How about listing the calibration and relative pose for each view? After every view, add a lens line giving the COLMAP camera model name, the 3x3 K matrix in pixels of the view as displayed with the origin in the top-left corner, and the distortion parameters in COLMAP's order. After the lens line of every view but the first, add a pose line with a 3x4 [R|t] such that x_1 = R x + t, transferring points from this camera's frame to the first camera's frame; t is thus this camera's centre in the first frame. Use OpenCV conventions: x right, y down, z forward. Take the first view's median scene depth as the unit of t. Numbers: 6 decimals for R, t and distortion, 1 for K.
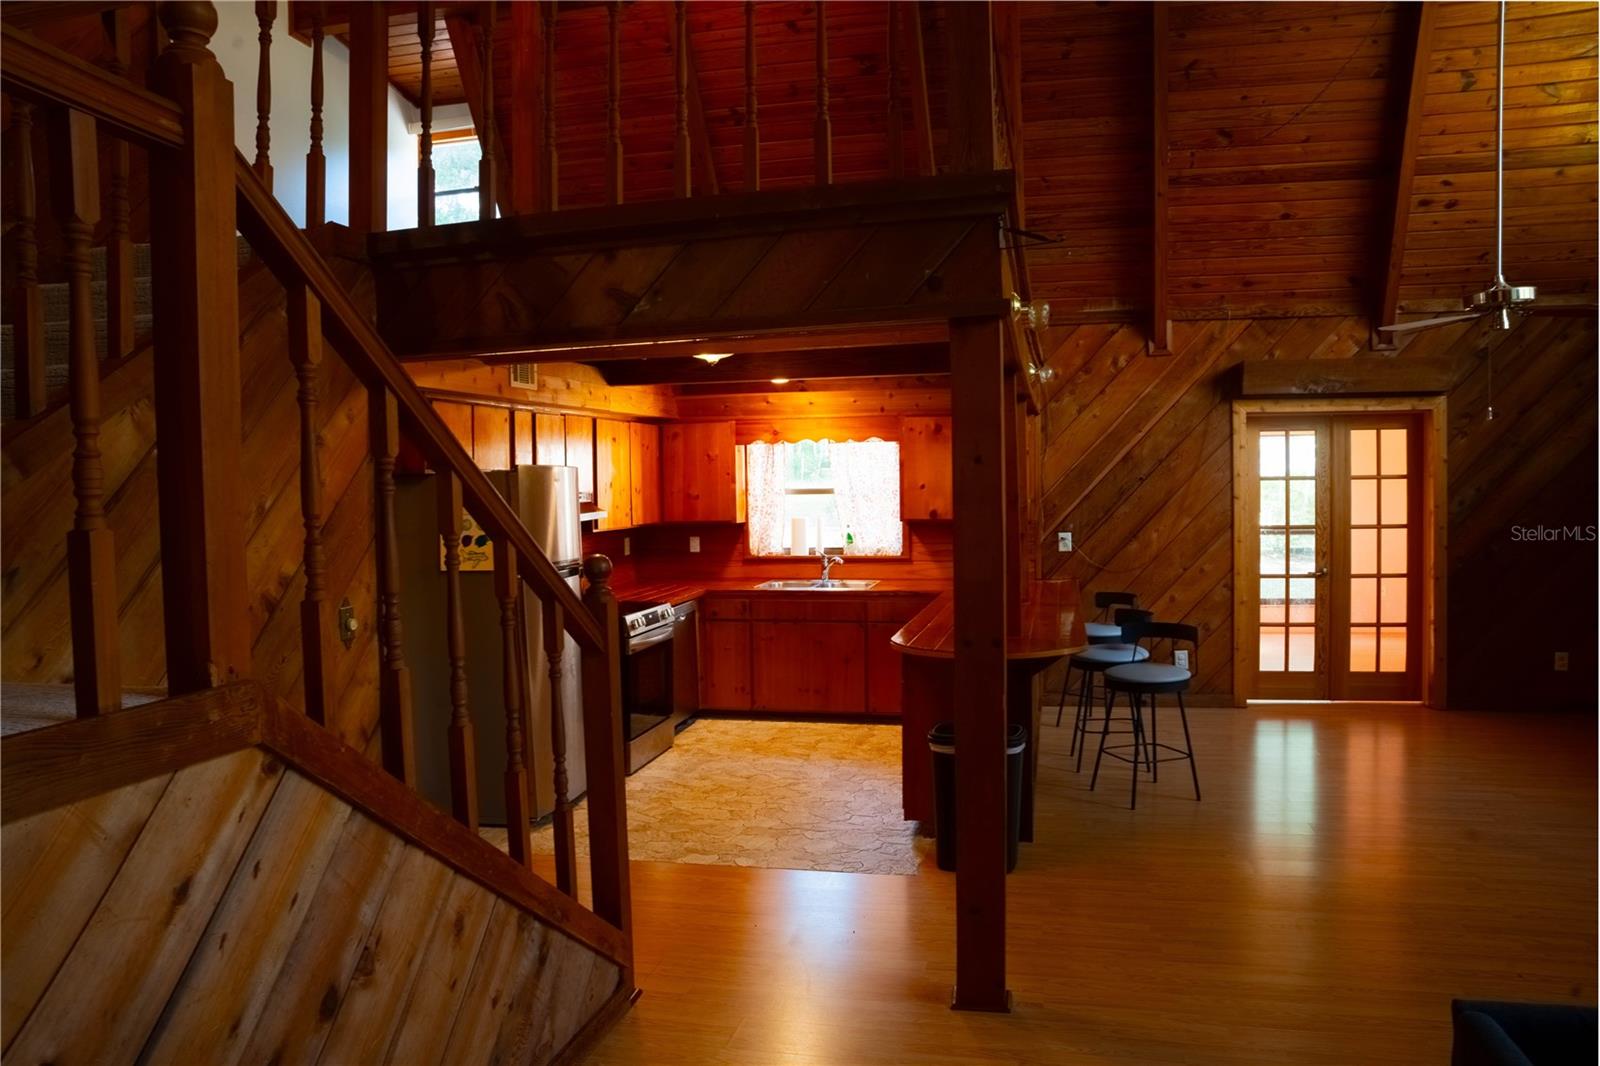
lens RADIAL K [[1106.7, 0, 800.0], [0, 1106.7, 533.0], [0, 0, 1]] dist [-0.176211, 0.128494]
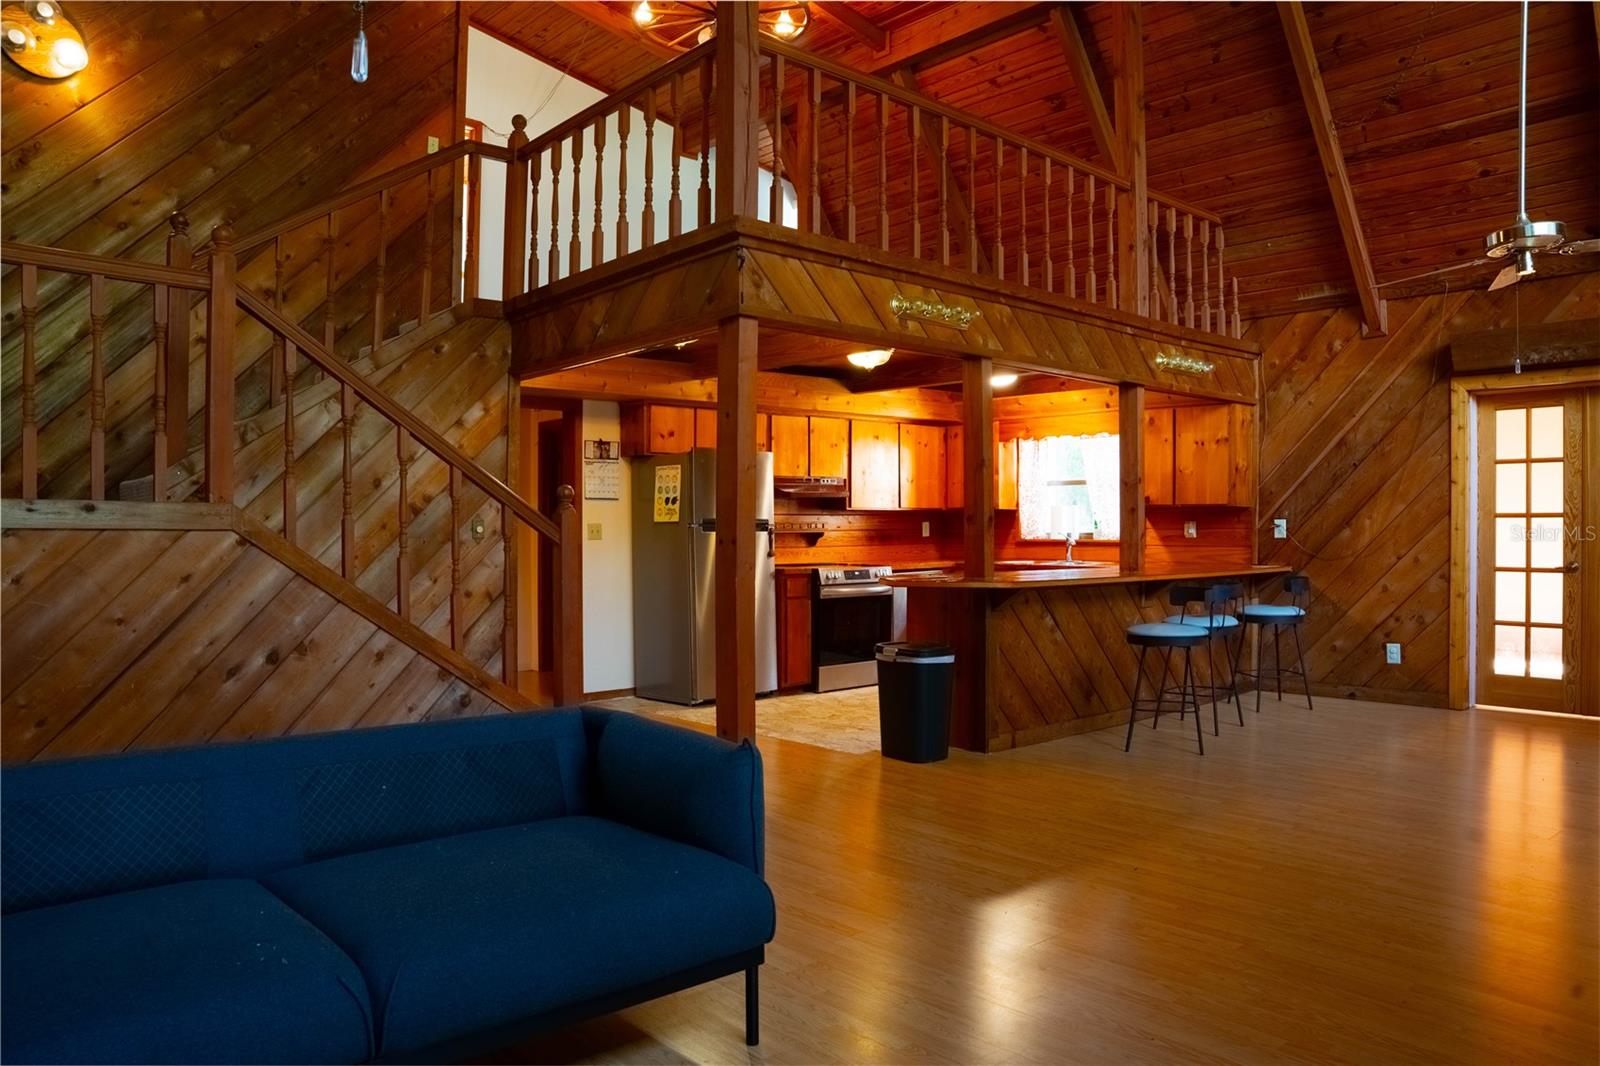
lens RADIAL K [[1086.1, 0, 810.5], [0, 1086.1, 530.5], [0, 0, 1]] dist [-0.170986, 0.118194]
pose [[0.821618, 0.017820, -0.569760, 0.468121], [-0.036519, 0.999104, -0.021414, 0.049416], [0.568868, 0.038401, 0.821532, -0.048043]]
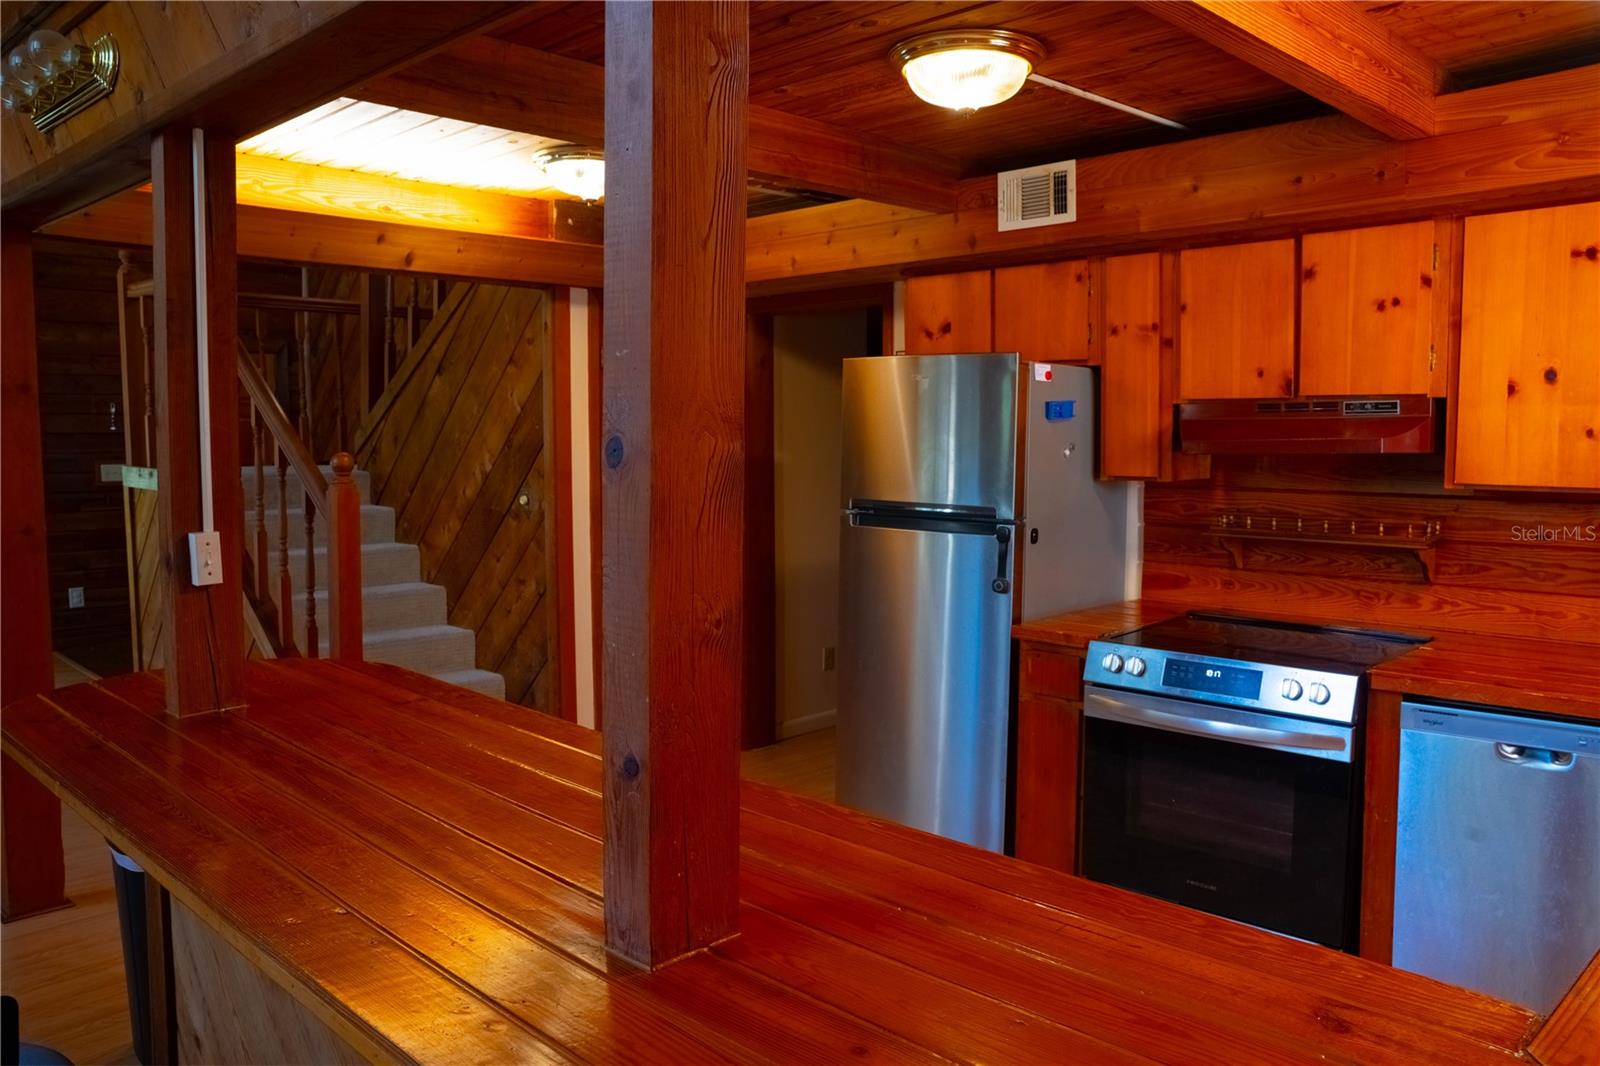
lens RADIAL K [[1230.3, 0, 801.5], [0, 1230.3, 524.9], [0, 0, 1]] dist [-0.161164, 0.173328]
pose [[-0.530201, 0.090585, -0.843019, 0.322499], [-0.023147, 0.992359, 0.121190, -0.035334], [0.847556, 0.083768, -0.524053, 0.984781]]
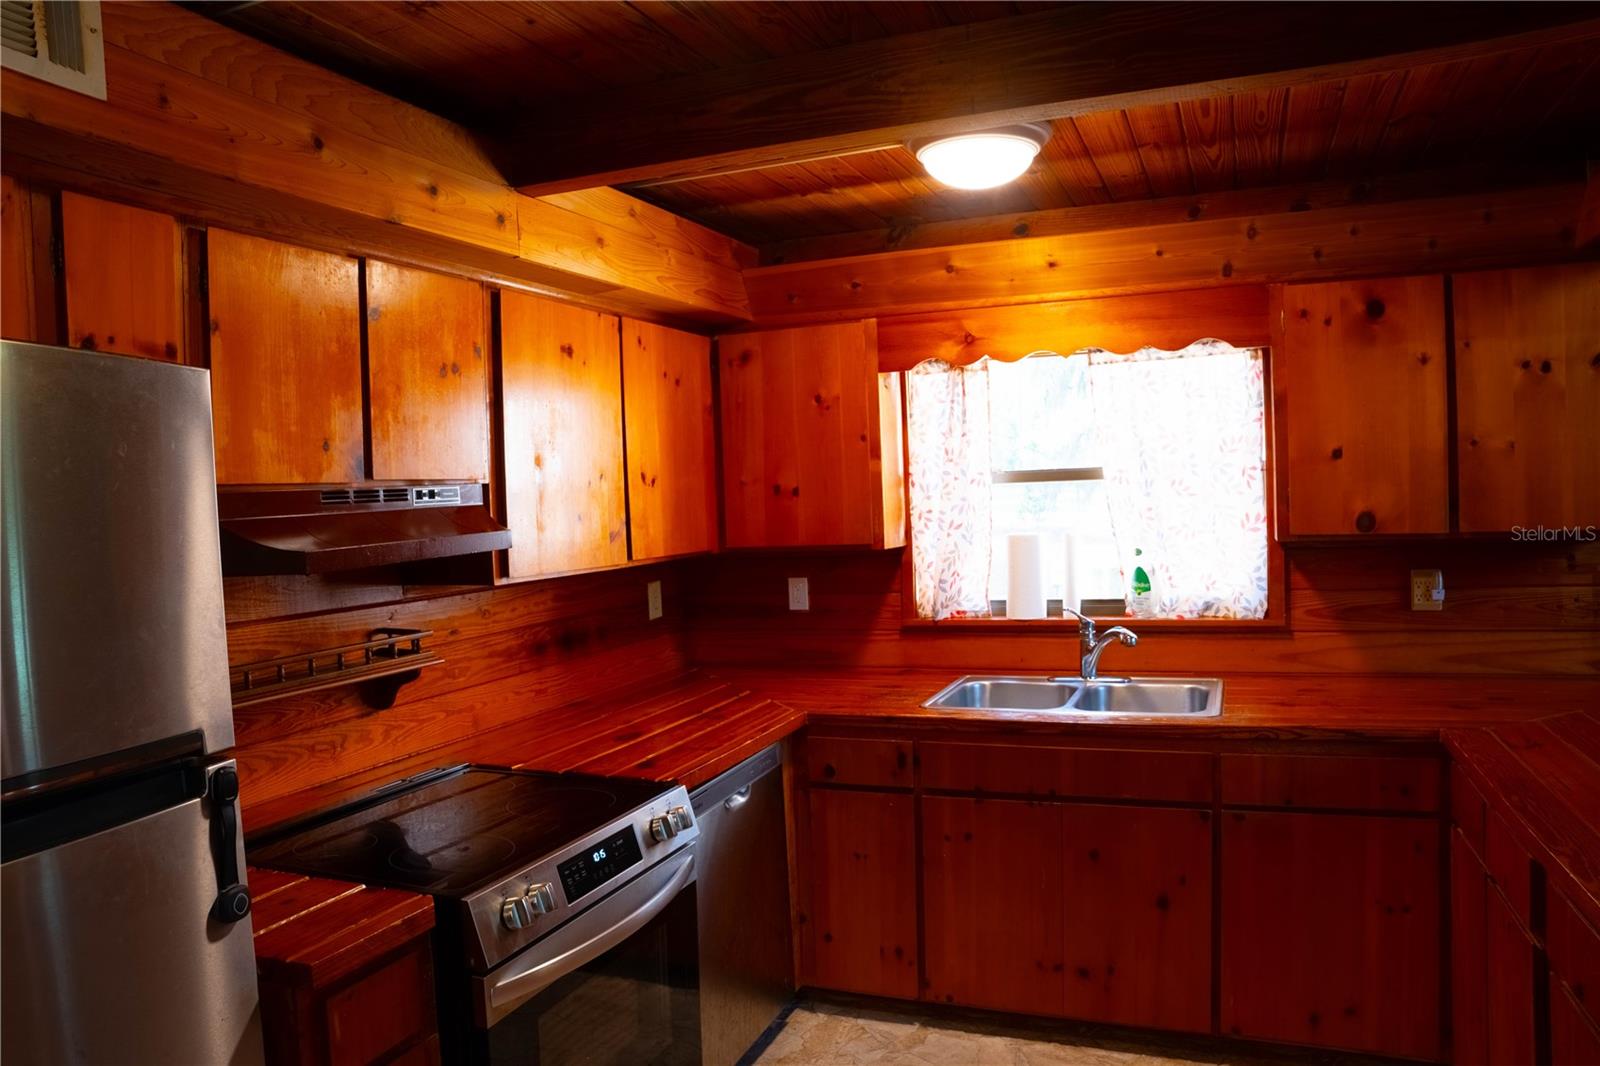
lens RADIAL K [[1106.7, 0, 800.0], [0, 1106.7, 533.0], [0, 0, 1]] dist [-0.176211, 0.128494]
pose [[0.987173, -0.015777, -0.158871, -0.022312], [0.014723, 0.999861, -0.007813, -0.013612], [0.158972, 0.005373, 0.987268, 0.614003]]
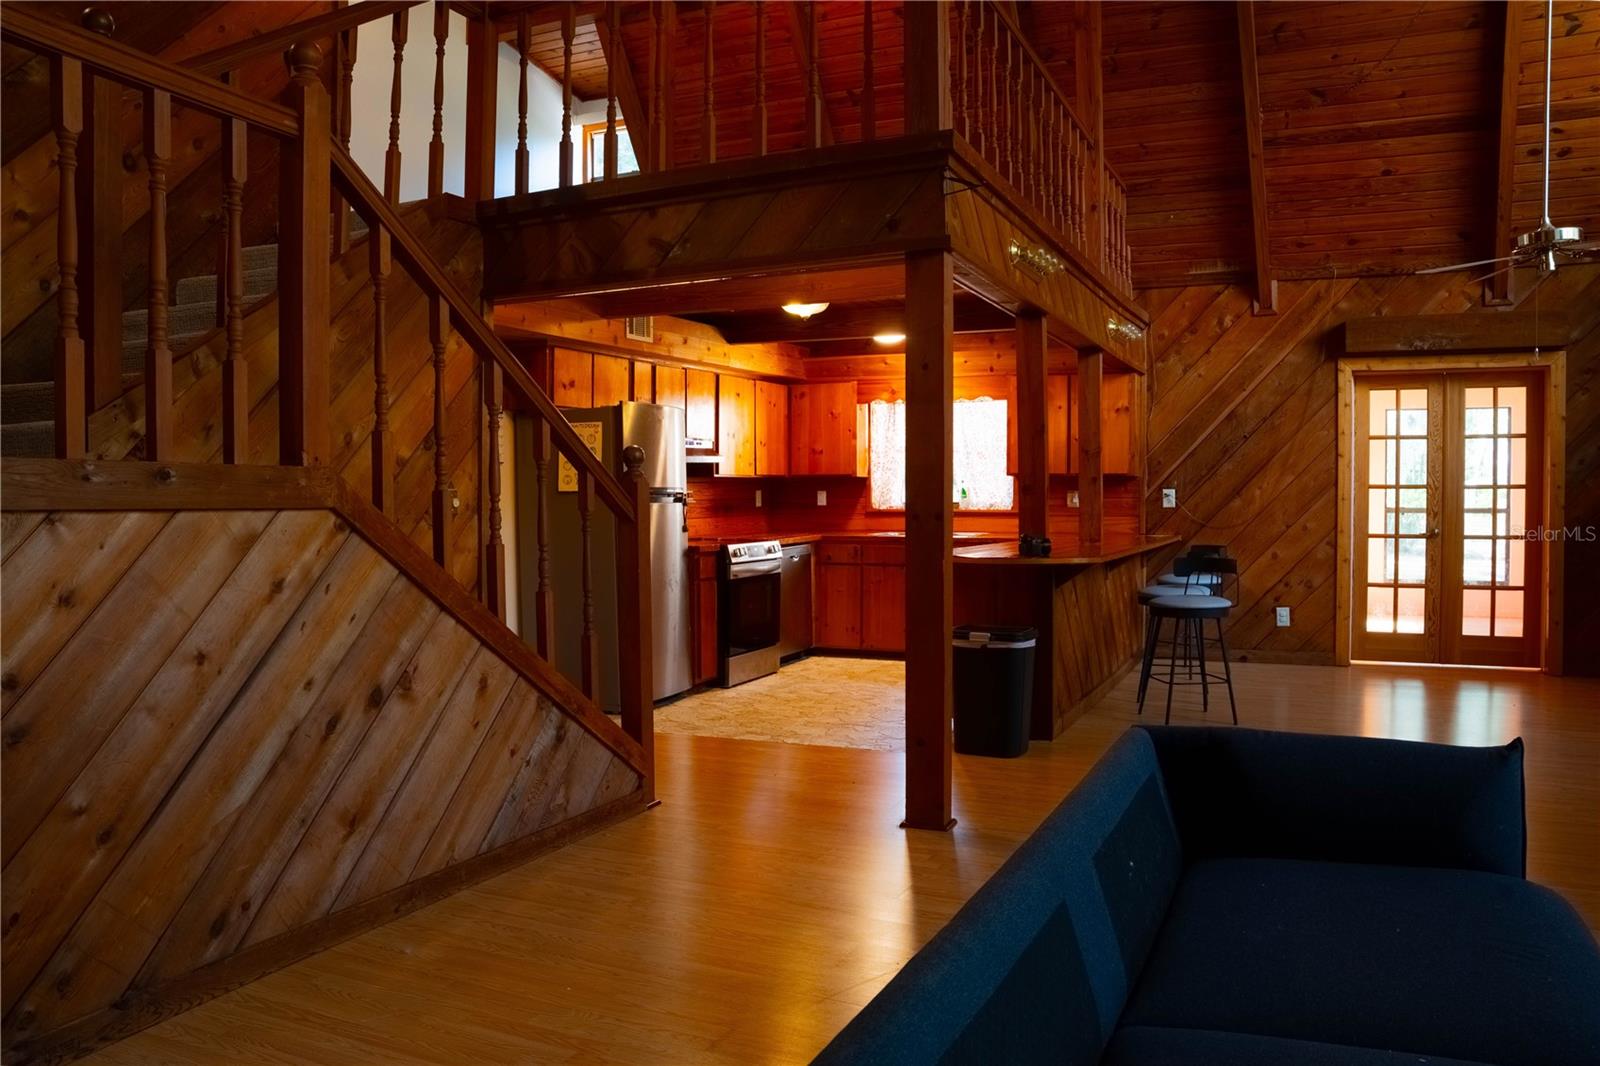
lens RADIAL K [[1167.2, 0, 800.0], [0, 1167.2, 533.0], [0, 0, 1]] dist [-0.178251, 0.122409]
pose [[0.980024, 0.021577, -0.197706, 0.123881], [-0.022600, 0.999740, -0.002920, 0.054834], [0.197591, 0.007330, 0.980257, -0.126792]]
